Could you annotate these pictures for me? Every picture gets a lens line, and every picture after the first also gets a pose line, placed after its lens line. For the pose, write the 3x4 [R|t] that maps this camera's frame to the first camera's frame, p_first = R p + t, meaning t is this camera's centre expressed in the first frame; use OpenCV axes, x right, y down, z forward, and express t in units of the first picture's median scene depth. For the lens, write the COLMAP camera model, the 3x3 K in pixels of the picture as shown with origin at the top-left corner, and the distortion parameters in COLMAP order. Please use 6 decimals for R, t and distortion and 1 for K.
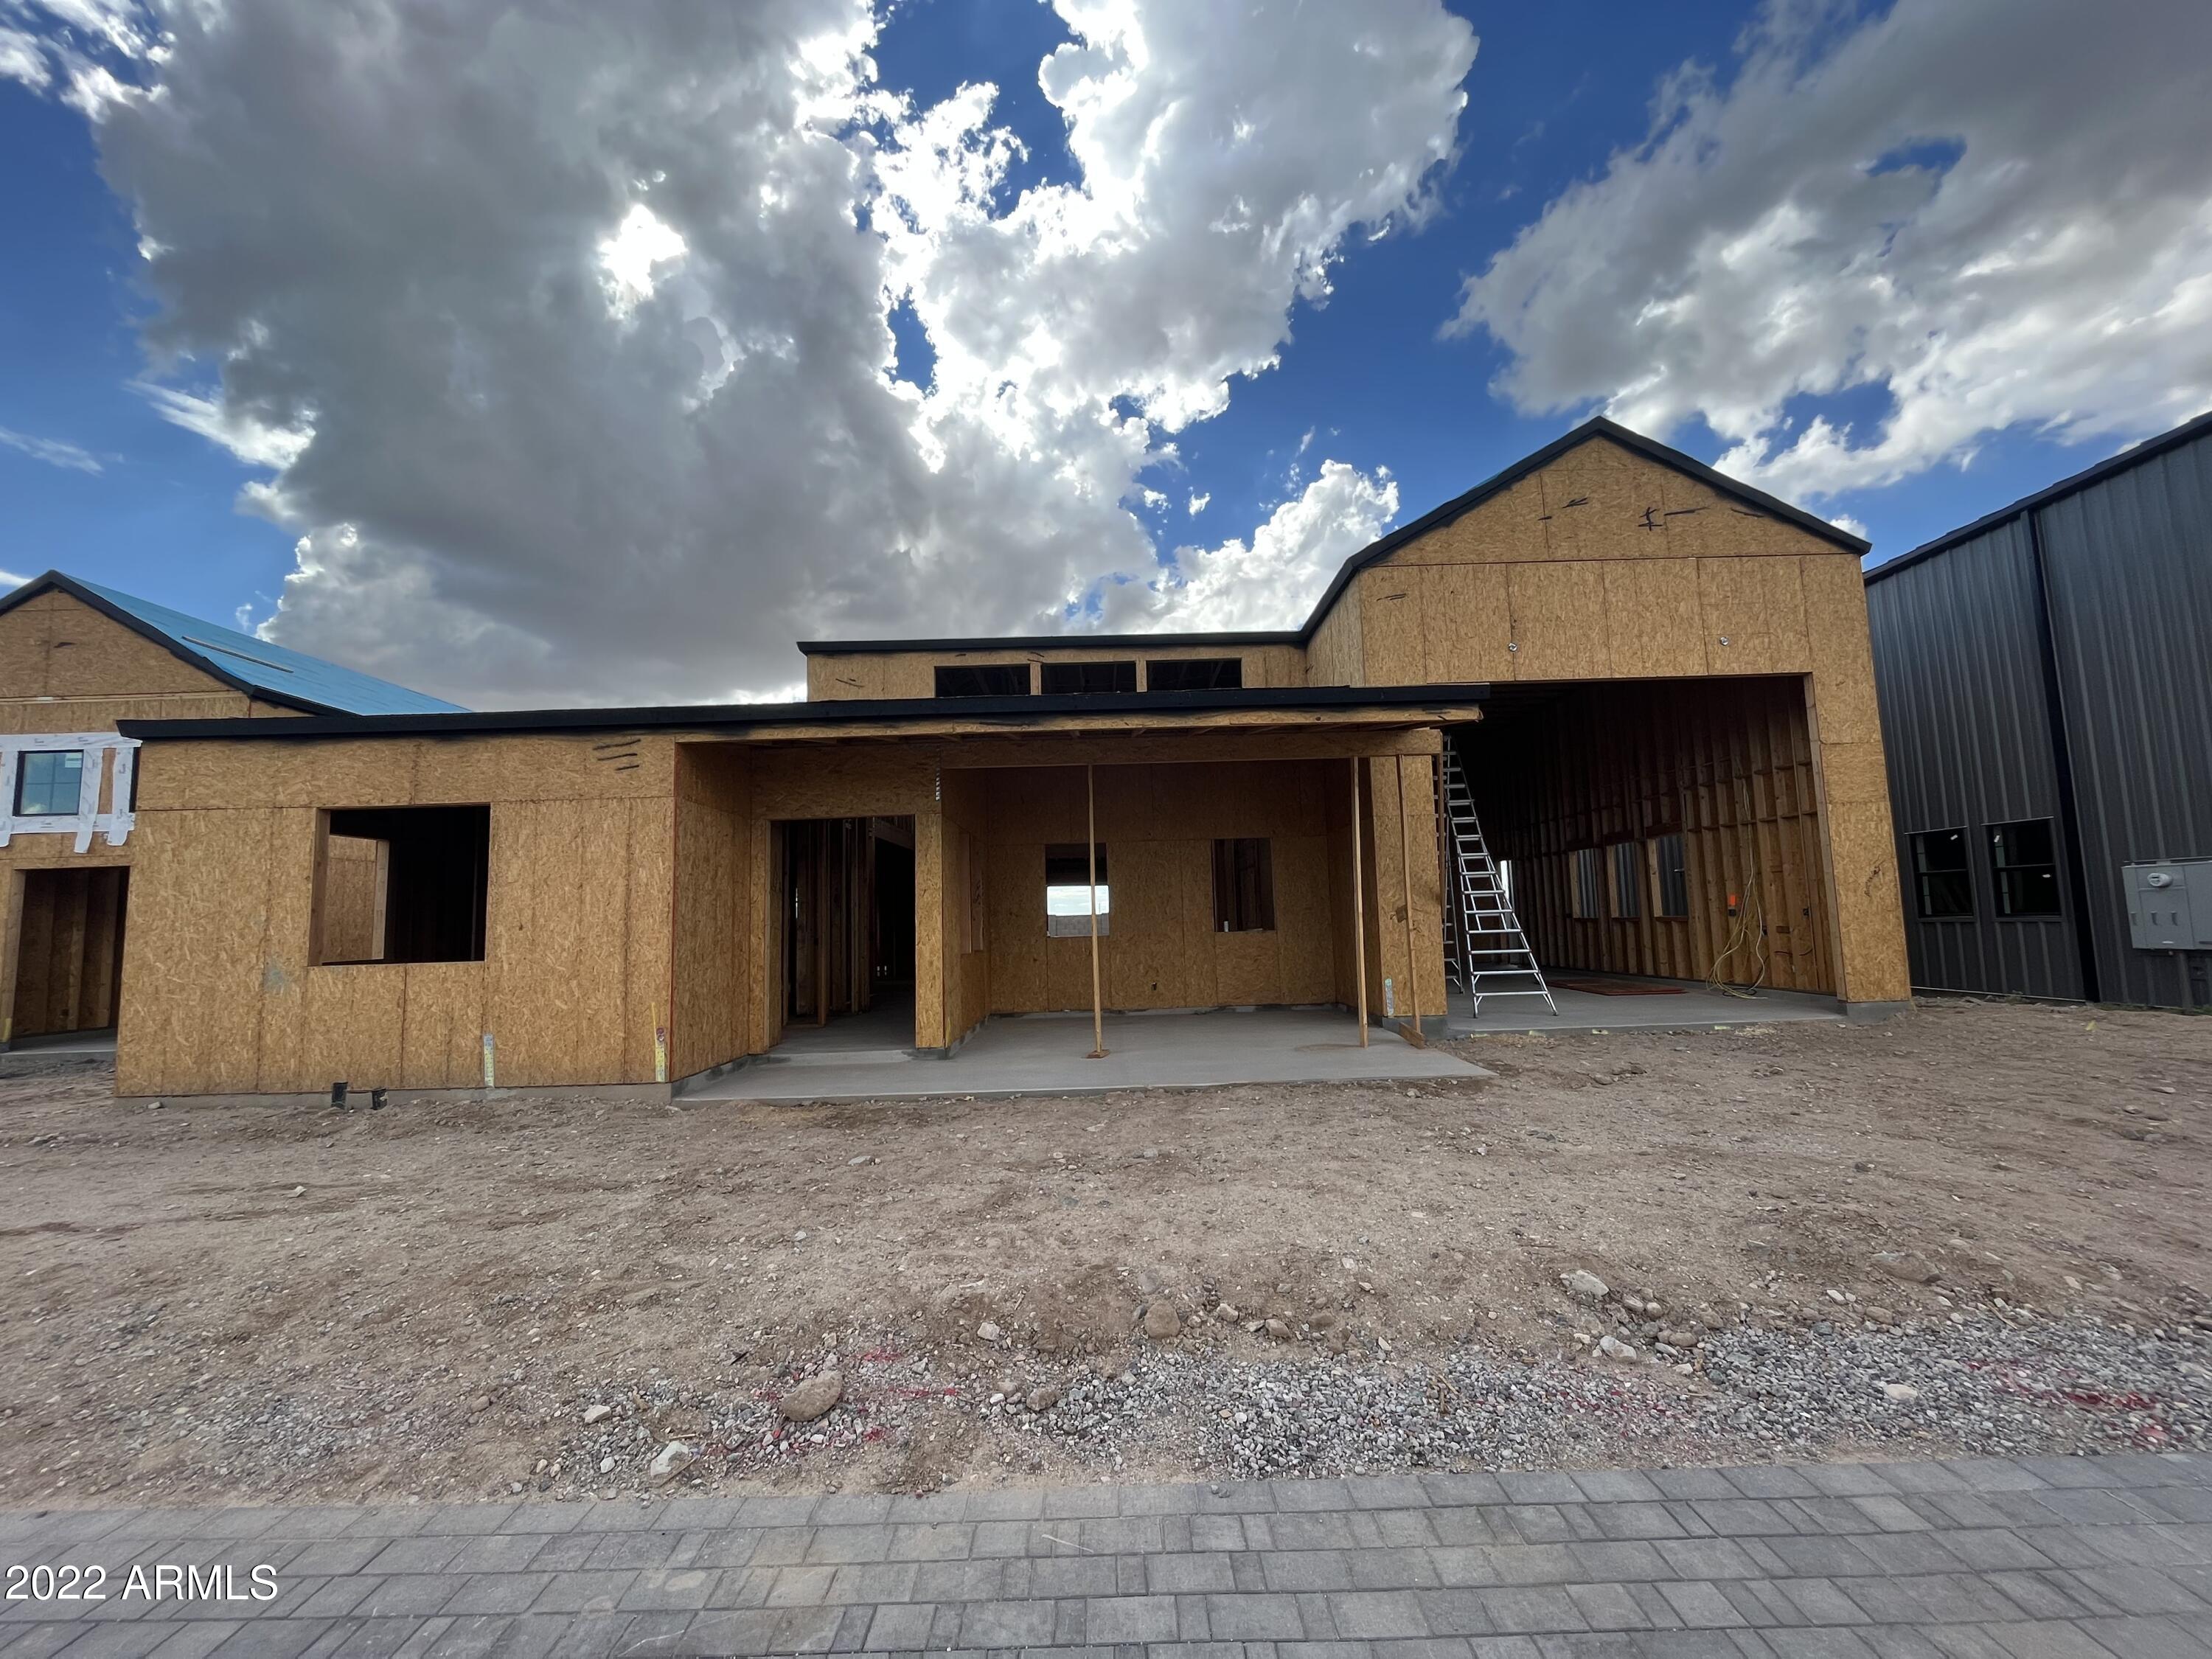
lens RADIAL K [[881.9, 0, 1107.4], [0, 881.9, 831.2], [0, 0, 1]] dist [-0.002446, -0.000602]
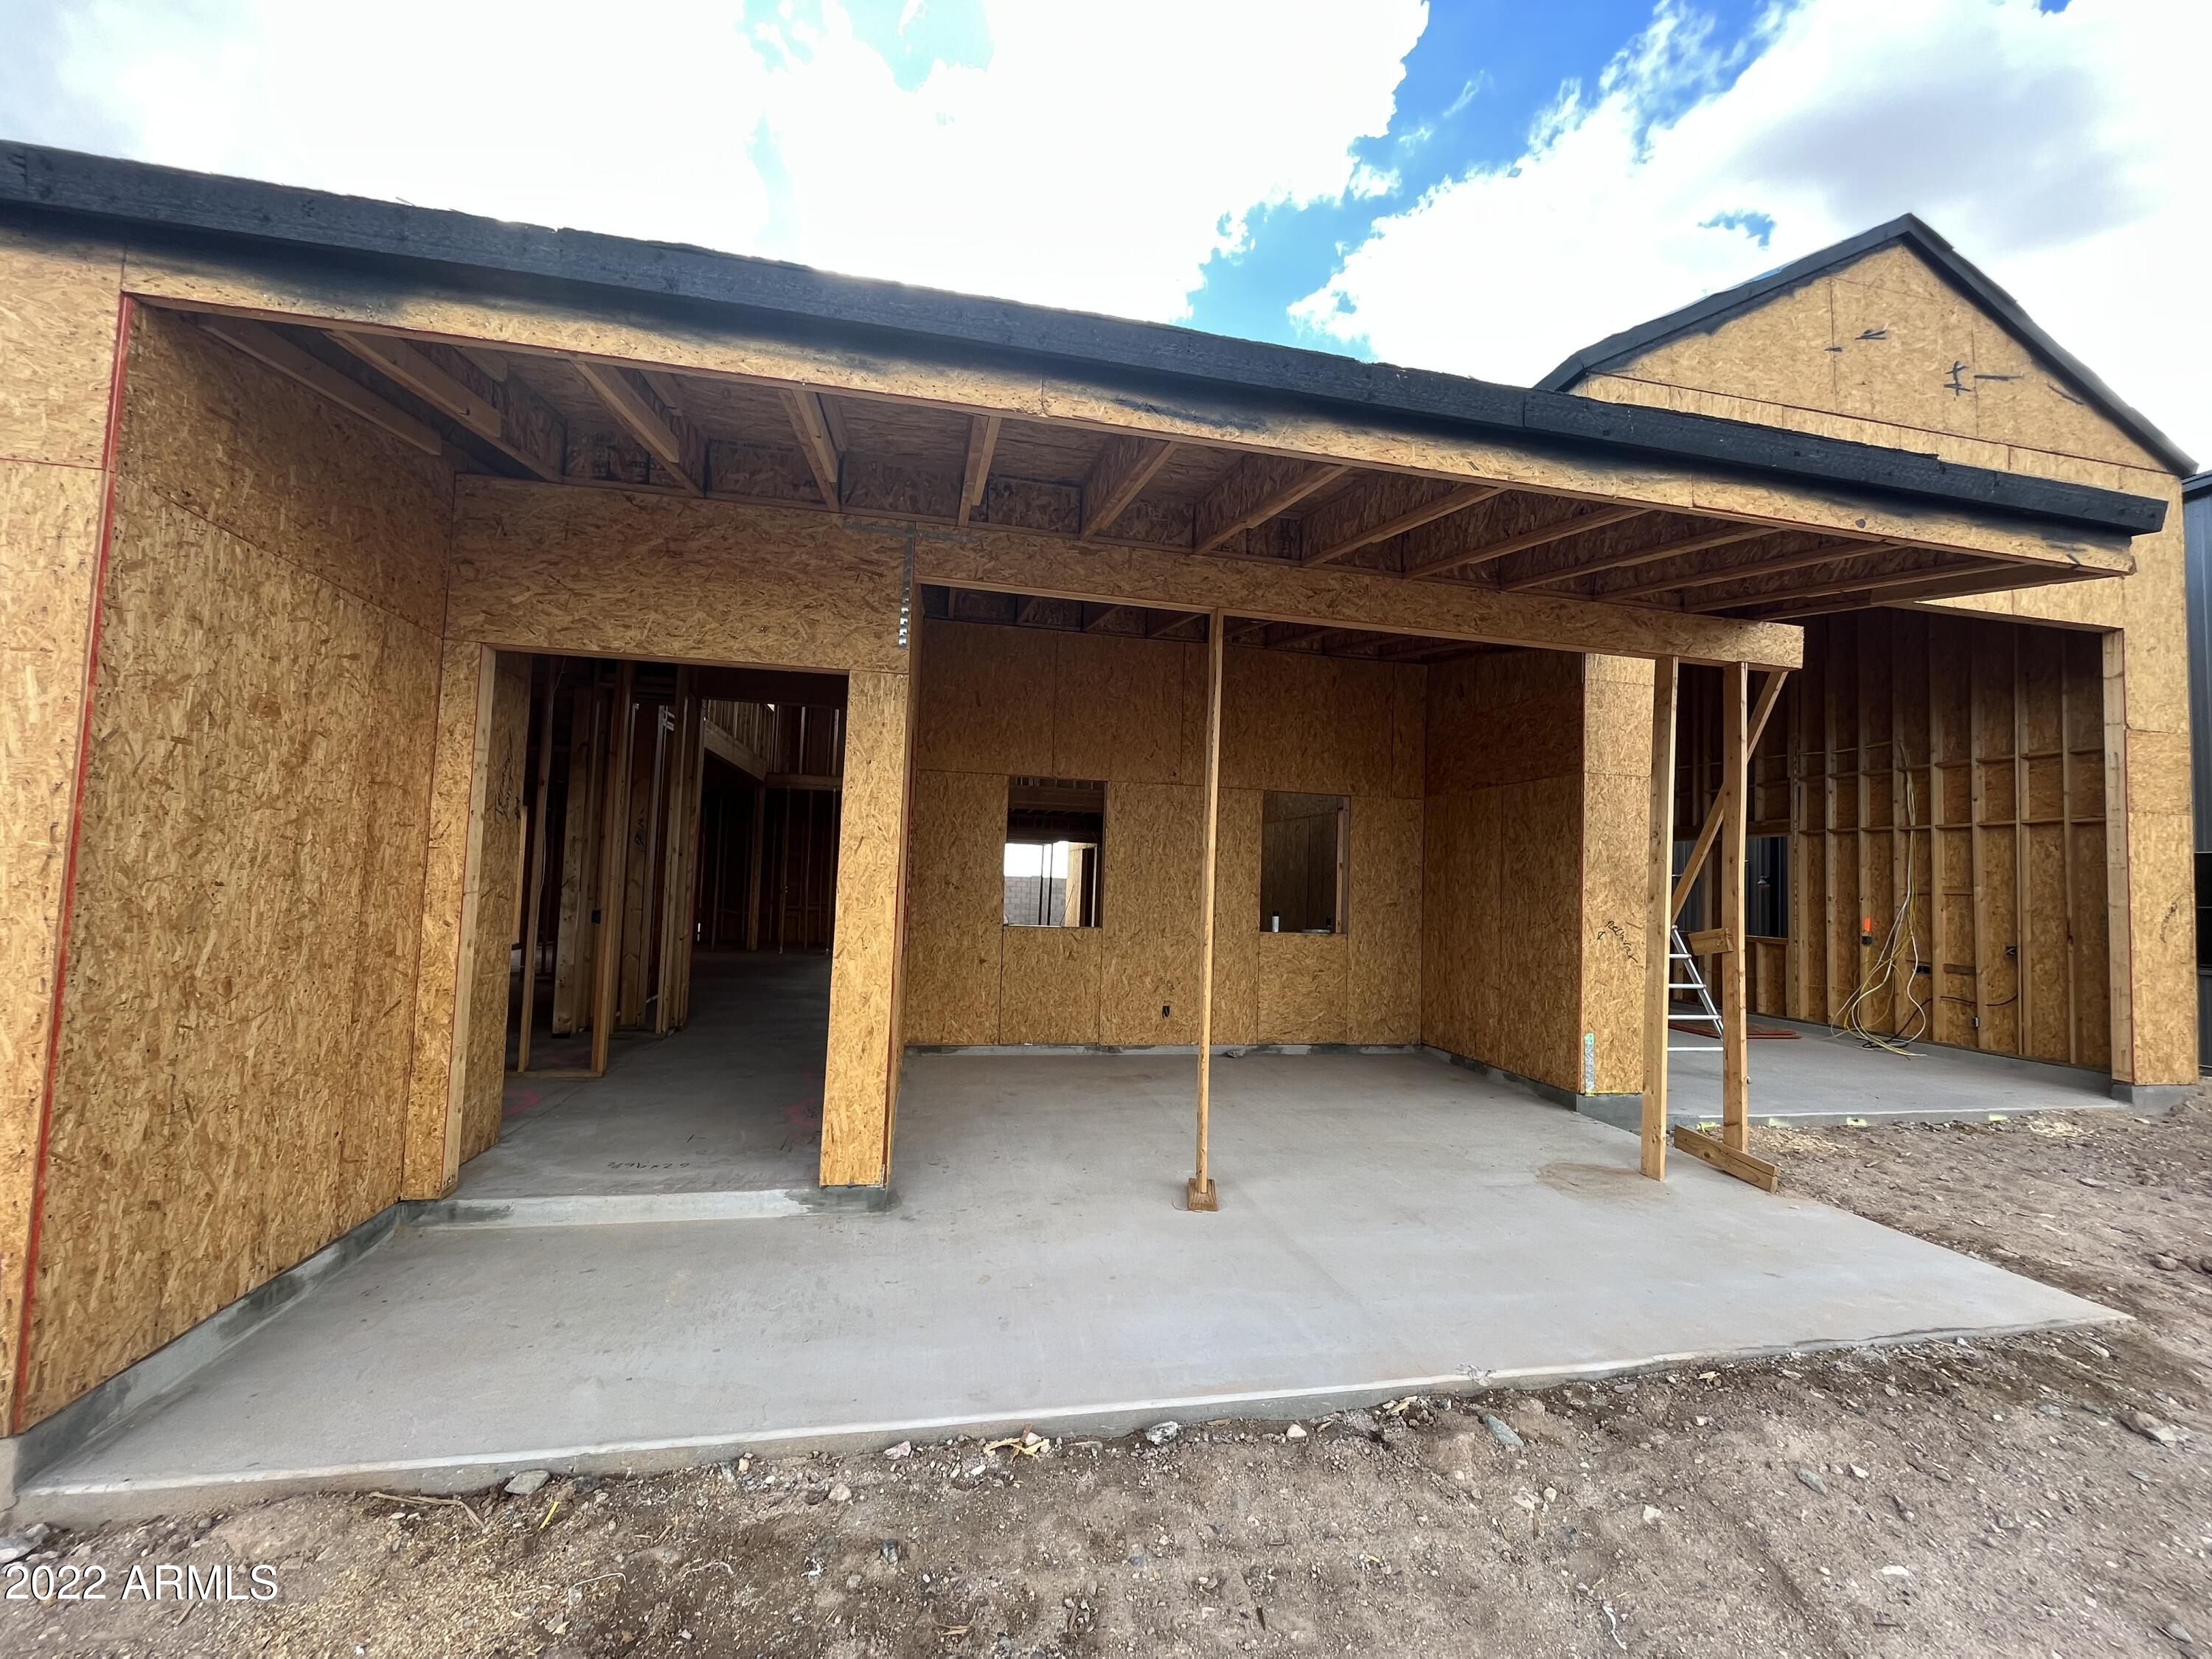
lens RADIAL K [[881.9, 0, 1103.6], [0, 881.9, 833.4], [0, 0, 1]] dist [-0.002446, -0.000602]
pose [[0.977941, 0.076116, 0.194520, -0.145645], [-0.085135, 0.995628, 0.038422, 0.030243], [-0.190745, -0.054135, 0.980146, 0.445848]]
